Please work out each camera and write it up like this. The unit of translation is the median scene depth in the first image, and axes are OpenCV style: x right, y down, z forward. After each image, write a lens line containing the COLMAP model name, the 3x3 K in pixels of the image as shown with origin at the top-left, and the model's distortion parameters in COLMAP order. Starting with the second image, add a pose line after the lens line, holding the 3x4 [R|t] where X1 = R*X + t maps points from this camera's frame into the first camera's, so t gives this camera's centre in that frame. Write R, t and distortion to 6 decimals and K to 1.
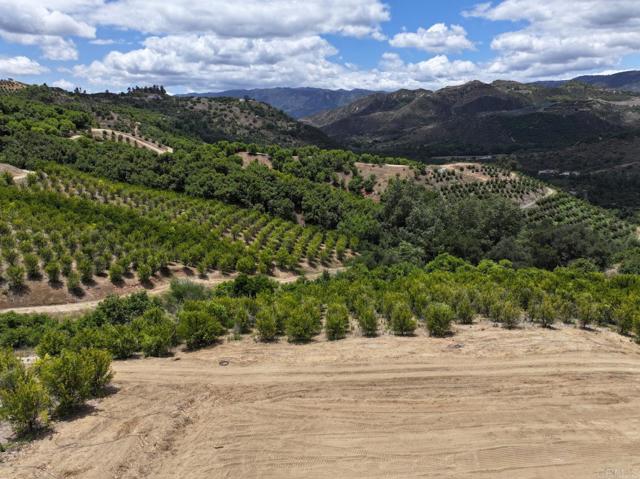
lens RADIAL K [[450.6, 0, 319.2], [0, 450.6, 239.2], [0, 0, 1]] dist [-0.010476, 0.033393]
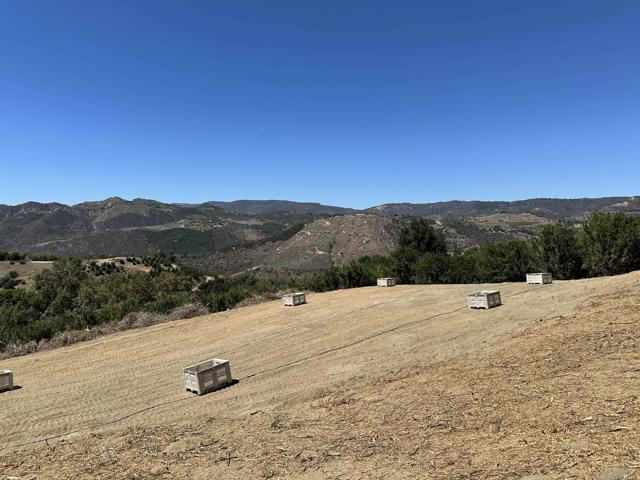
lens RADIAL K [[450.2, 0, 318.1], [0, 450.2, 245.4], [0, 0, 1]] dist [0.057211, -0.072960]
pose [[0.740402, -0.012671, 0.672045, -0.049246], [0.174129, 0.969306, -0.173564, 0.094759], [-0.649218, 0.245529, 0.719883, 0.026894]]
